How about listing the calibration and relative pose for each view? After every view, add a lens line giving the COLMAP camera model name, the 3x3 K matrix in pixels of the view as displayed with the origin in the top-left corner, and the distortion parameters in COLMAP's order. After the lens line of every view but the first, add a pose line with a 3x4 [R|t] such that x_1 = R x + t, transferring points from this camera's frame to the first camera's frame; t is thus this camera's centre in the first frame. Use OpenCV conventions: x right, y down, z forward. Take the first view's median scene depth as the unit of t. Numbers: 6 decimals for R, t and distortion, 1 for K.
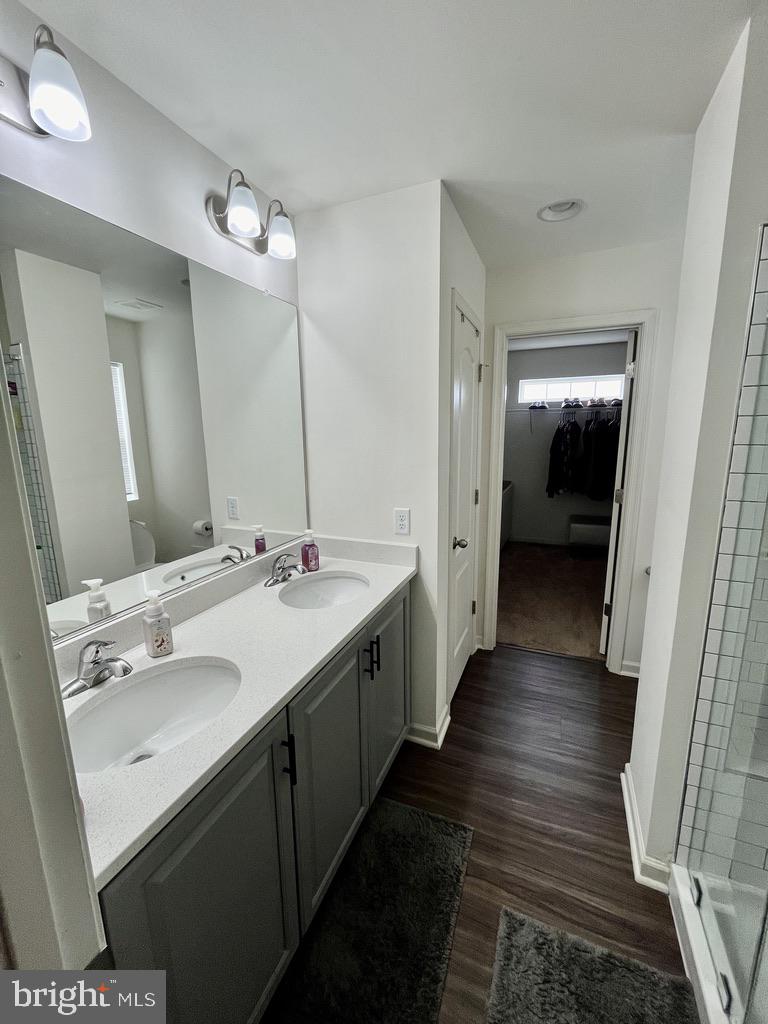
lens RADIAL K [[410.7, 0, 385.6], [0, 410.7, 510.6], [0, 0, 1]] dist [-0.000841, 0.000480]
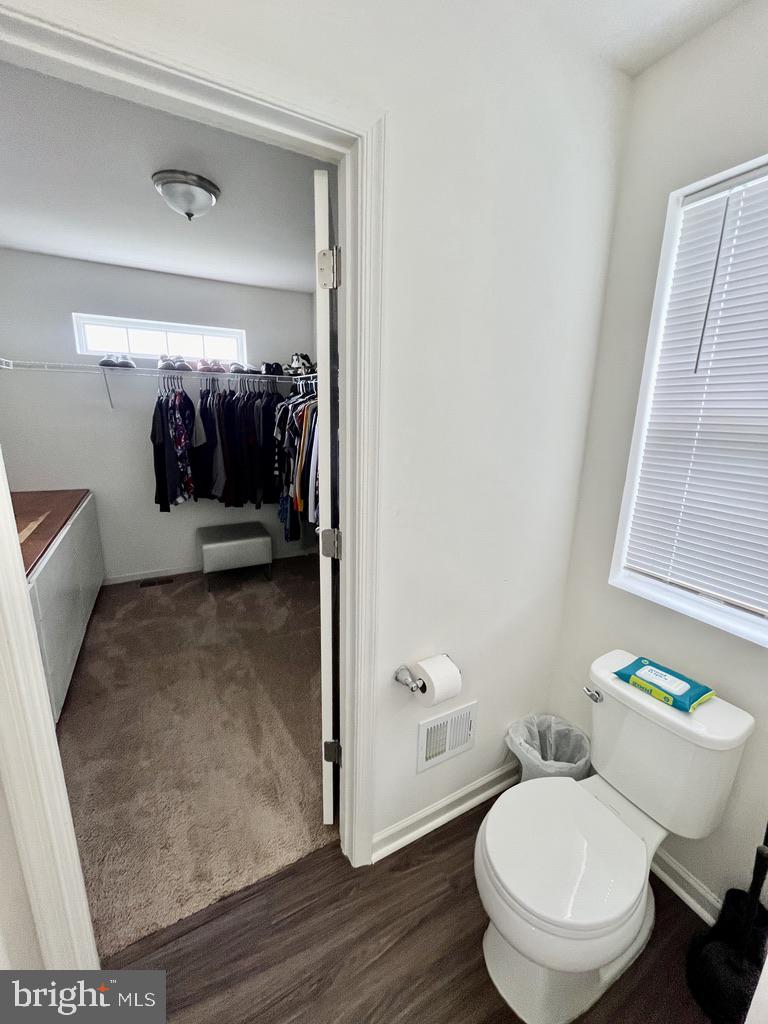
lens RADIAL K [[410.7, 0, 378.8], [0, 410.7, 508.8], [0, 0, 1]] dist [-0.000841, 0.000480]
pose [[0.629101, -0.155090, 0.761695, 0.129532], [0.118303, 0.987582, 0.103374, -0.064050], [-0.768268, 0.025078, 0.639637, 0.346965]]
